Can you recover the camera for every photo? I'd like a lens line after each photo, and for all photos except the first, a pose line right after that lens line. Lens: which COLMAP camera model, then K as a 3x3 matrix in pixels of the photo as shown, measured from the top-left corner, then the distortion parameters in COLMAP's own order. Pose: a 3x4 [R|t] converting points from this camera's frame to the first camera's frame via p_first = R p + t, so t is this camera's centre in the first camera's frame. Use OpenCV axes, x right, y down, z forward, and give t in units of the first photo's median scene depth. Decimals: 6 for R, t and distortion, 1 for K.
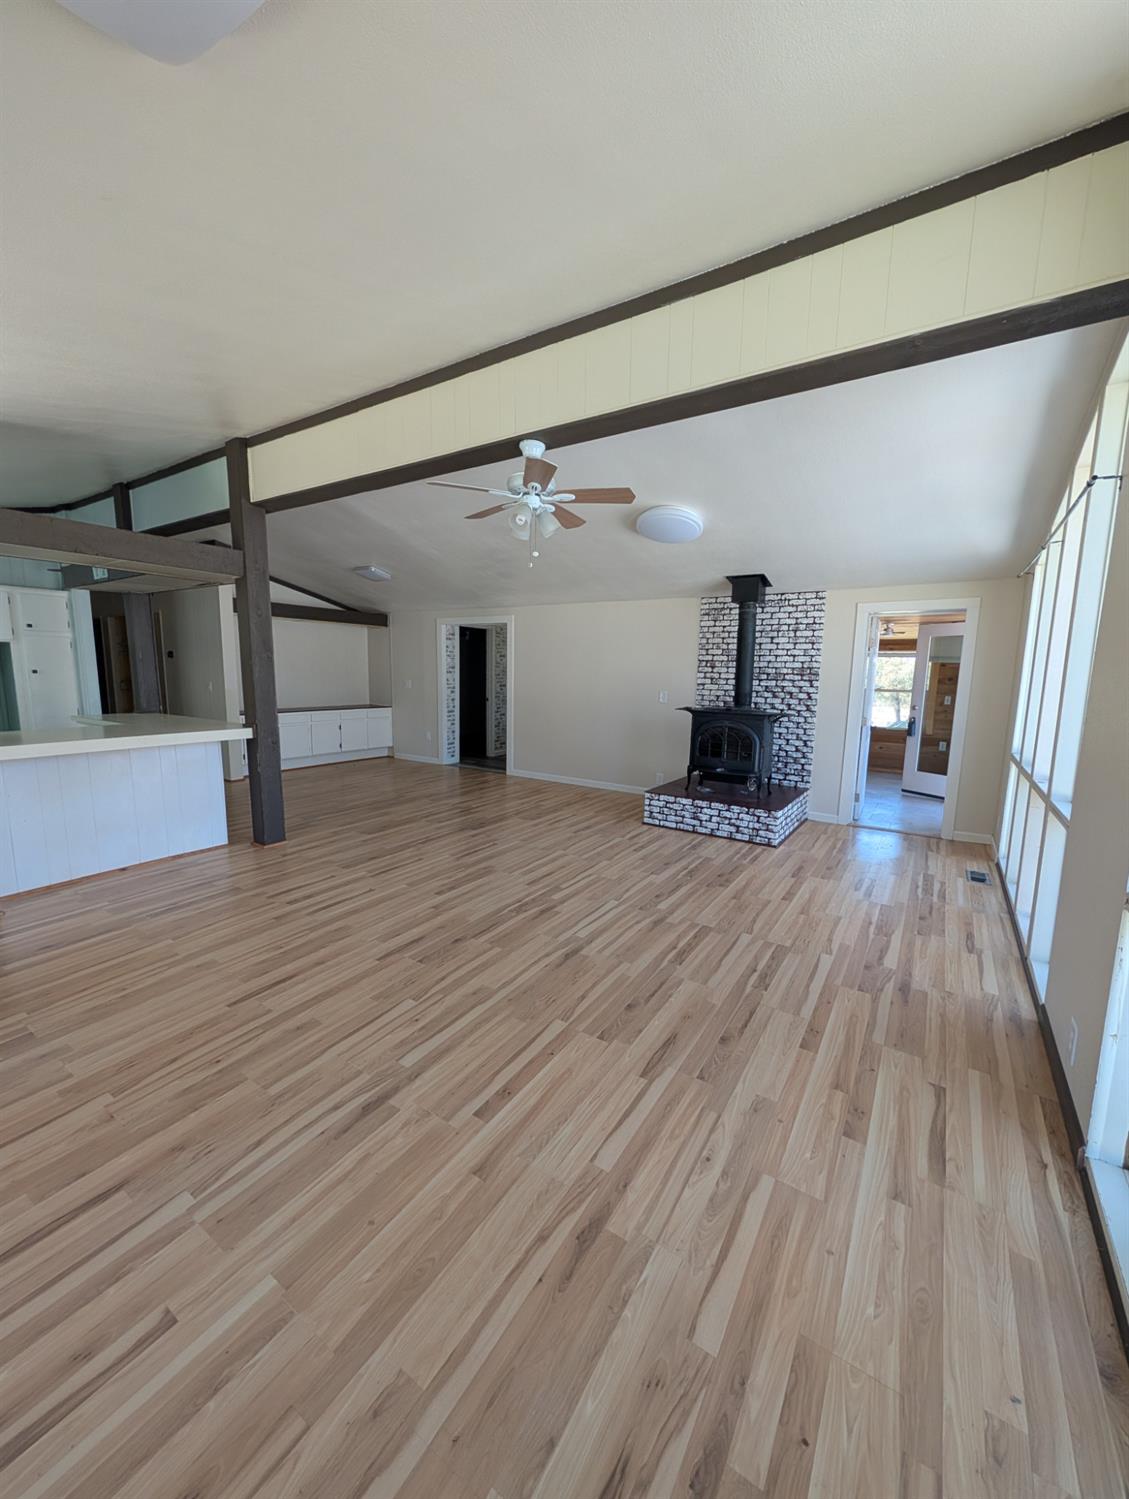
lens RADIAL K [[577.5, 0, 567.3], [0, 577.5, 751.6], [0, 0, 1]] dist [0.000446, 0.000066]
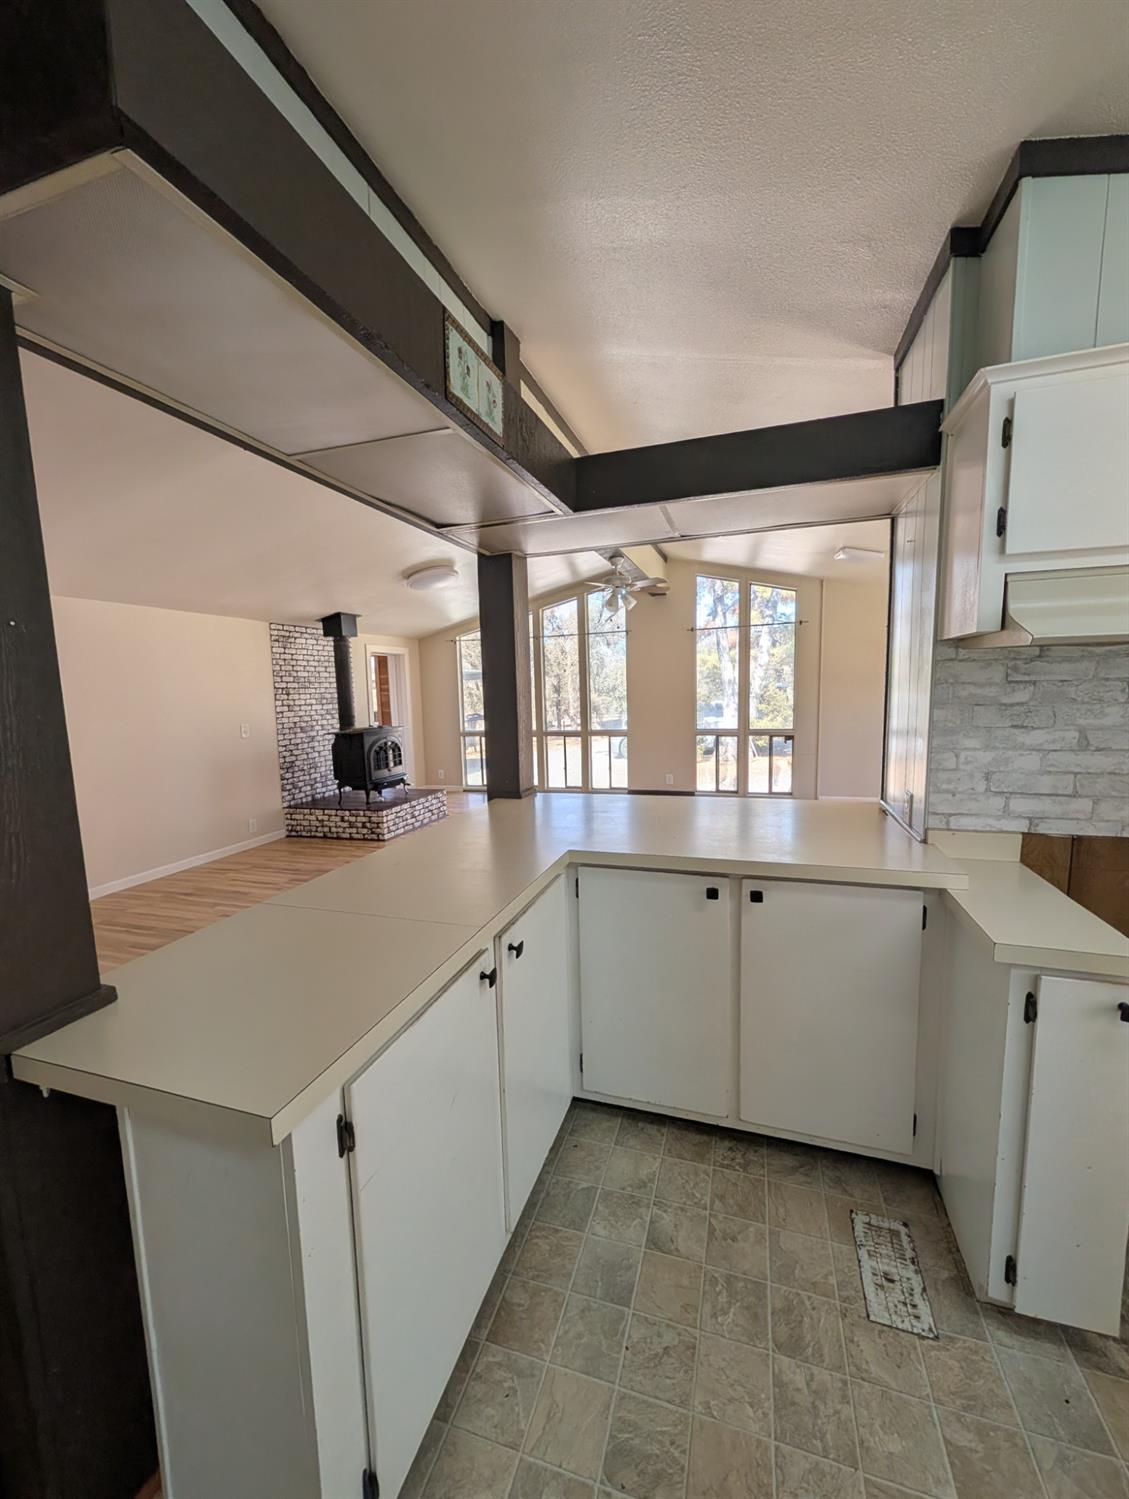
lens RADIAL K [[571.4, 0, 564.5], [0, 571.4, 749.5], [0, 0, 1]] dist [-0.010816, 0.000401]
pose [[-0.249732, -0.110220, 0.962022, -1.077895], [0.165058, 0.974115, 0.154453, -0.166763], [-0.954144, 0.197361, -0.225075, 1.034153]]
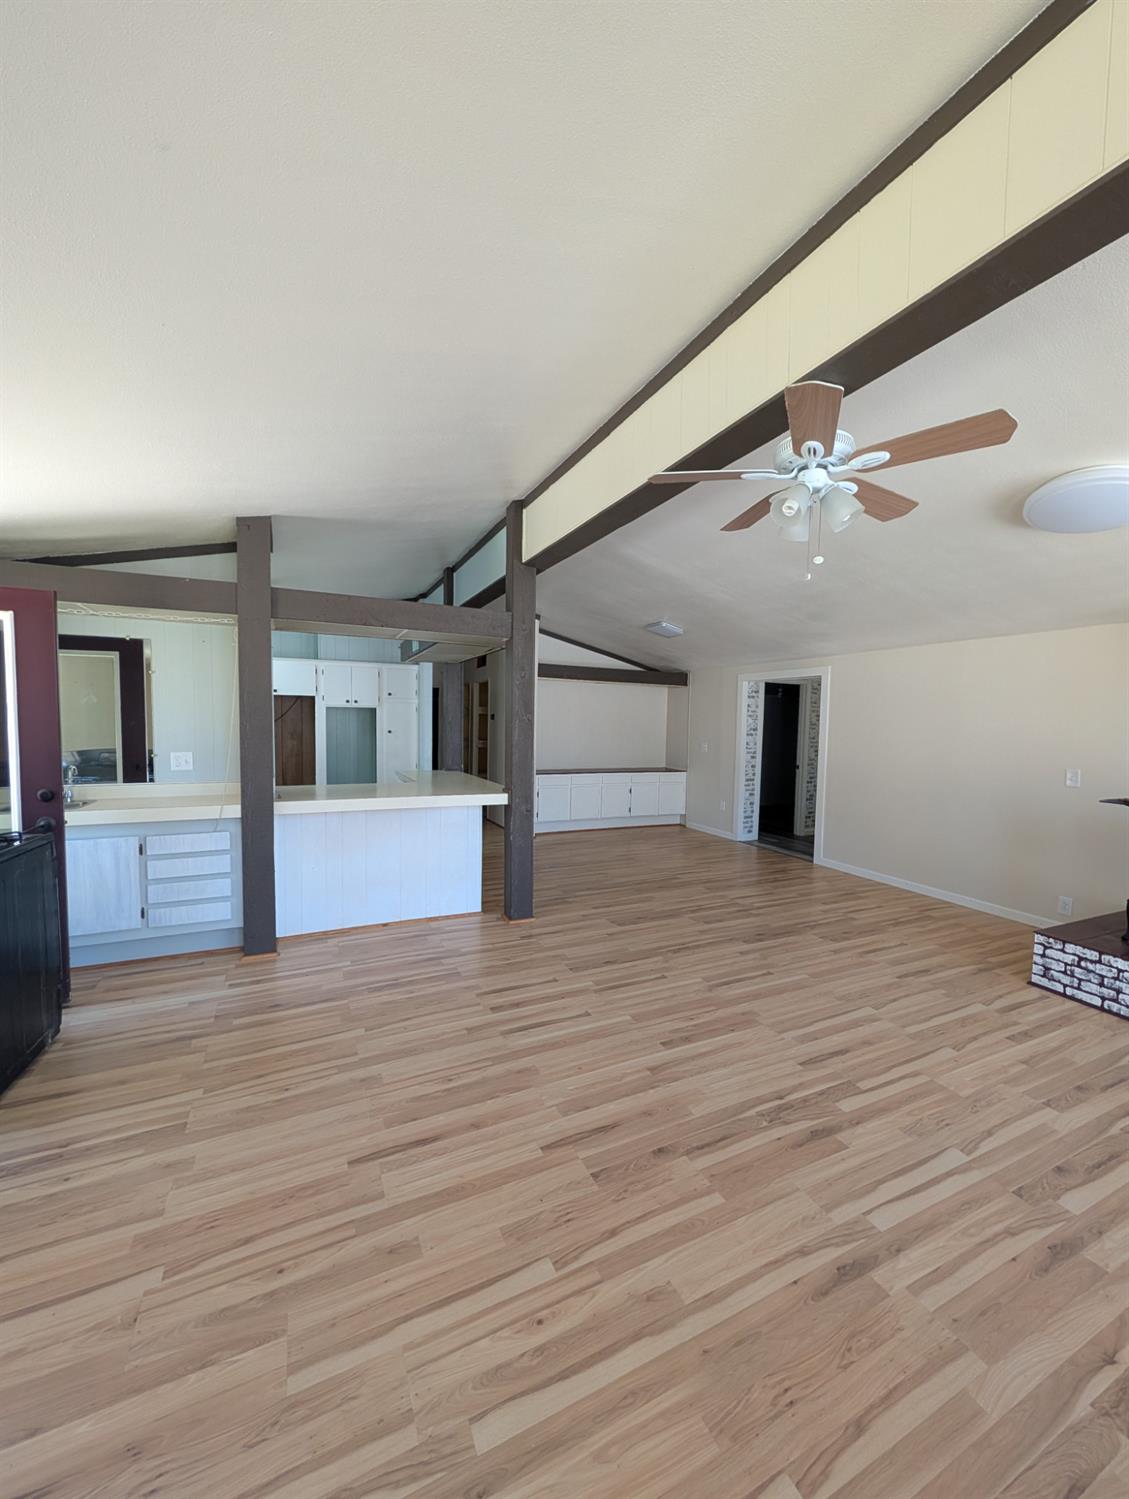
lens RADIAL K [[577.5, 0, 567.3], [0, 577.5, 751.6], [0, 0, 1]] dist [0.000446, 0.000066]
pose [[0.851622, 0.025553, -0.523533, 0.031571], [-0.078669, 0.993728, -0.079467, -0.039403], [0.518219, 0.108861, 0.848291, 0.223425]]
